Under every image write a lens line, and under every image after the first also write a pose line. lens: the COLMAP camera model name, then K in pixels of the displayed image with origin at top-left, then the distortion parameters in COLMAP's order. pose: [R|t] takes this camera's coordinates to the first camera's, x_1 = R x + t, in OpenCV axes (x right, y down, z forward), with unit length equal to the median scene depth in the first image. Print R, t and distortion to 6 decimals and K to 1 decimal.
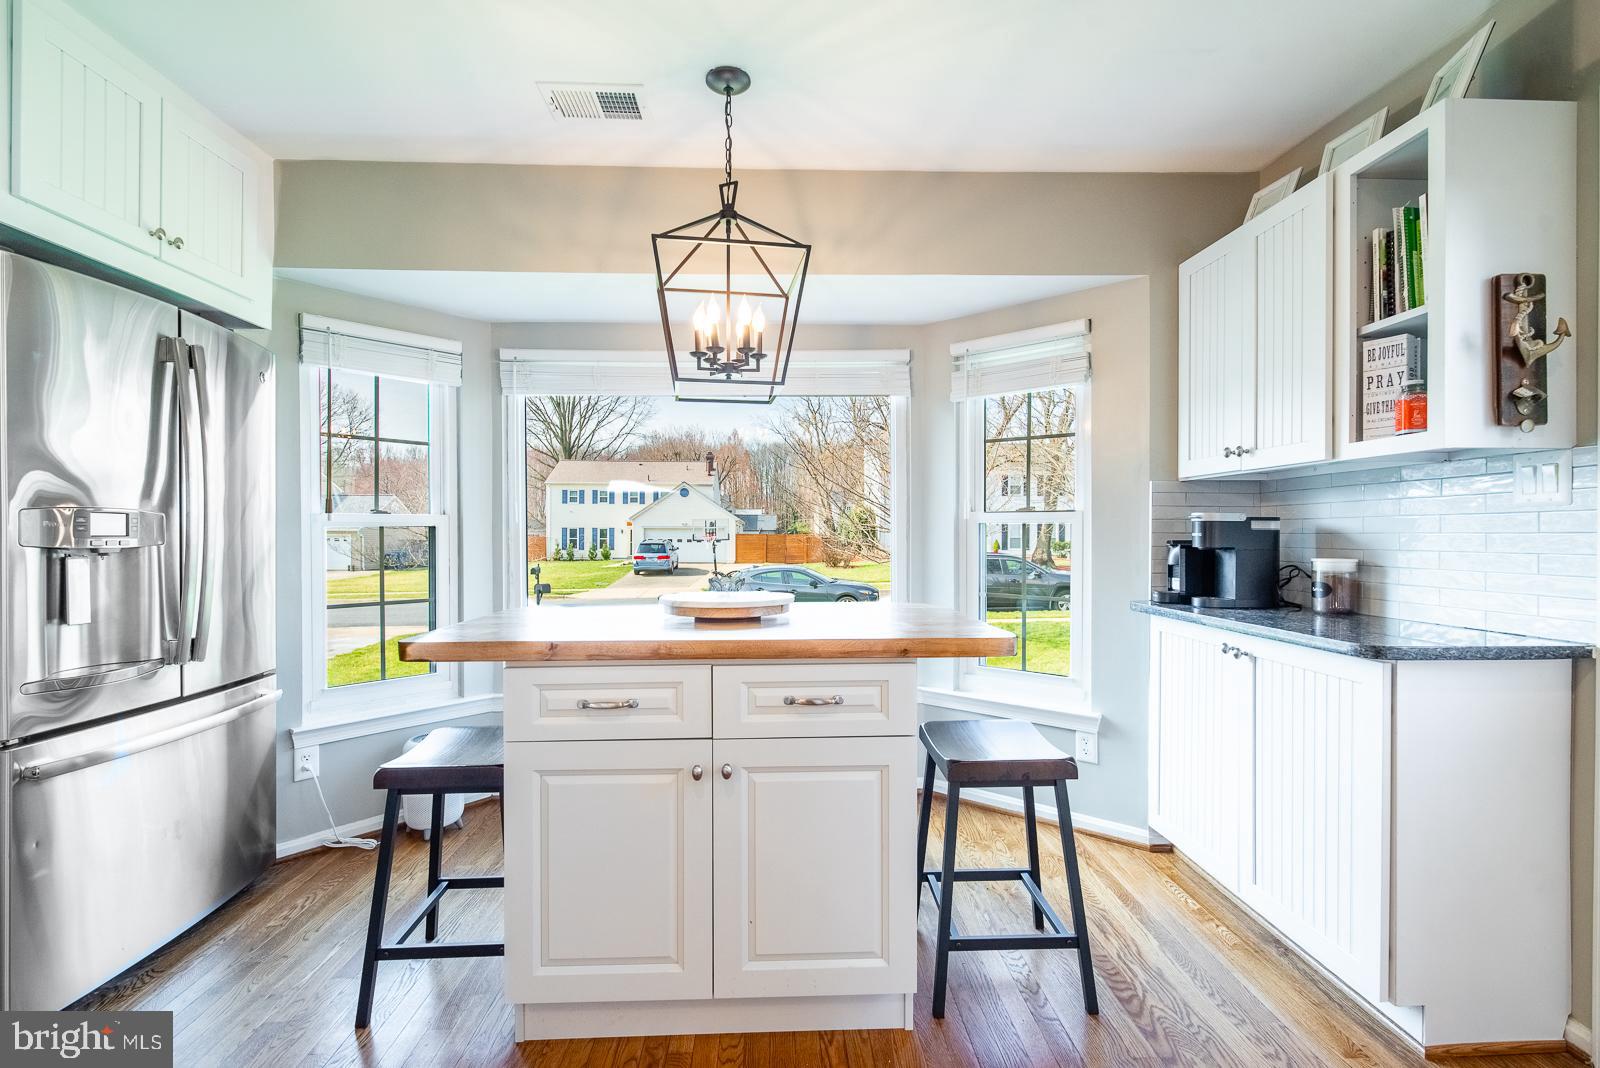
lens RADIAL K [[739.6, 0, 801.9], [0, 739.6, 540.9], [0, 0, 1]] dist [0.003846, -0.002430]
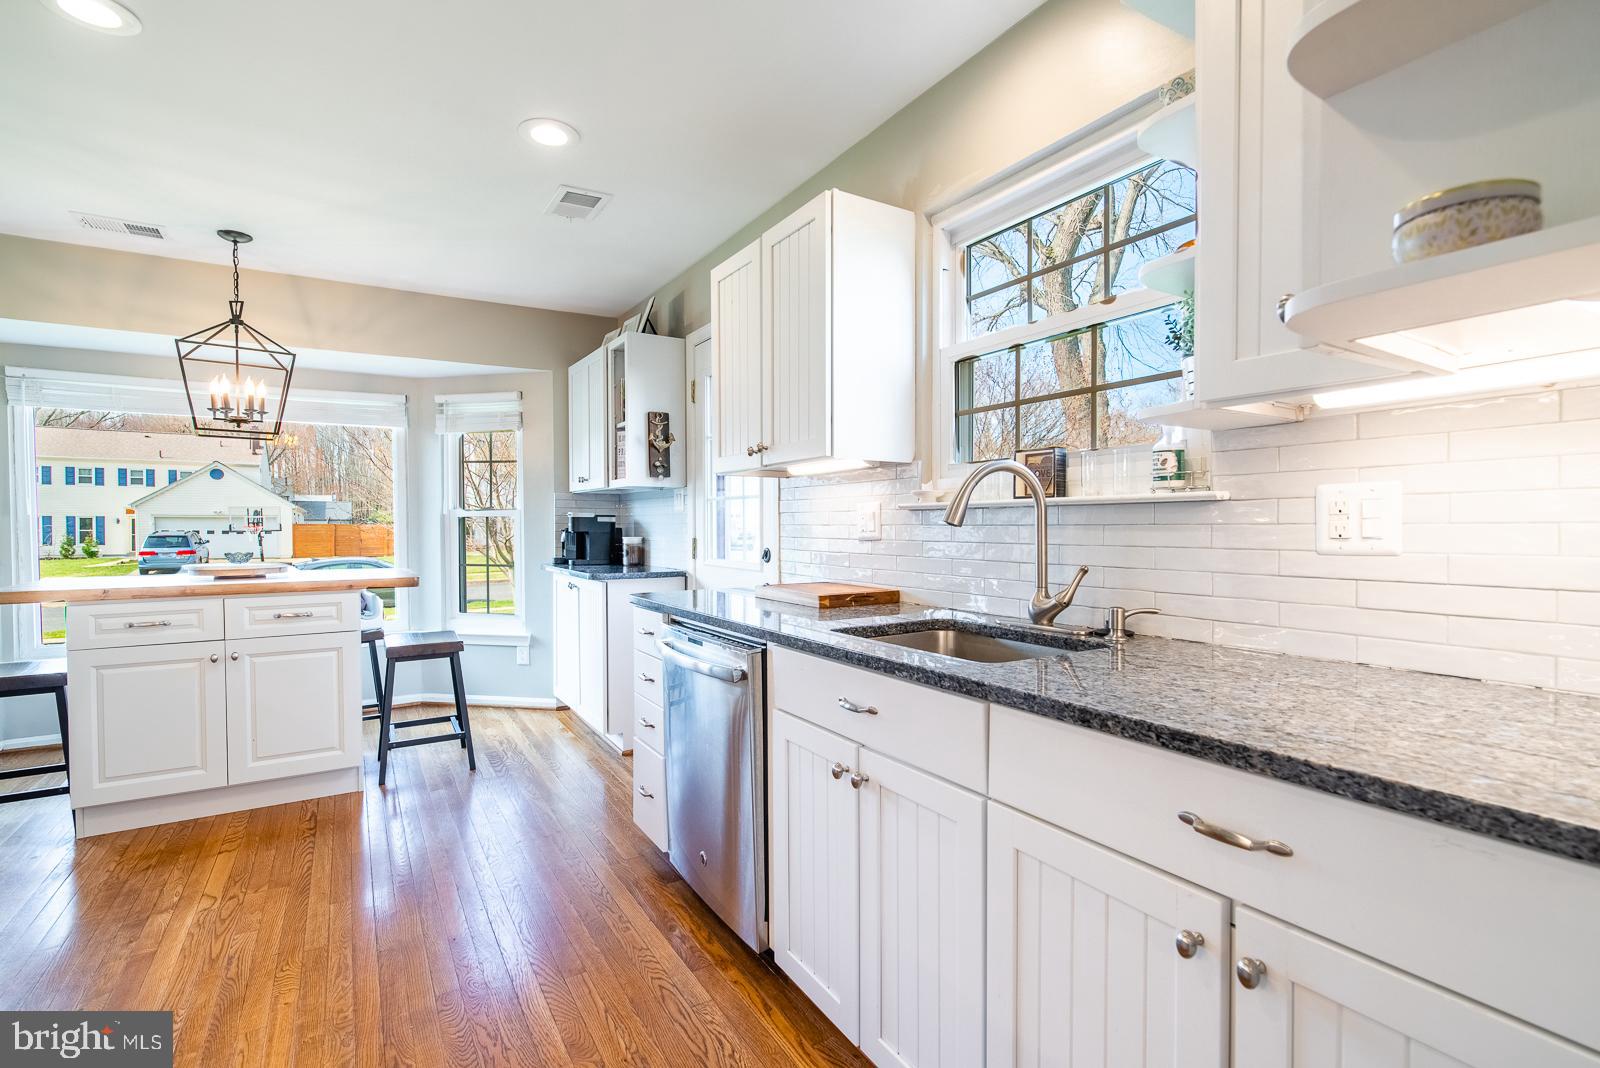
lens RADIAL K [[739.6, 0, 800.9], [0, 739.6, 540.2], [0, 0, 1]] dist [0.003846, -0.002430]
pose [[0.873594, -0.012015, 0.486507, 0.155422], [0.005705, 0.999879, 0.014449, 0.006569], [-0.486621, -0.009847, 0.873557, -0.845490]]
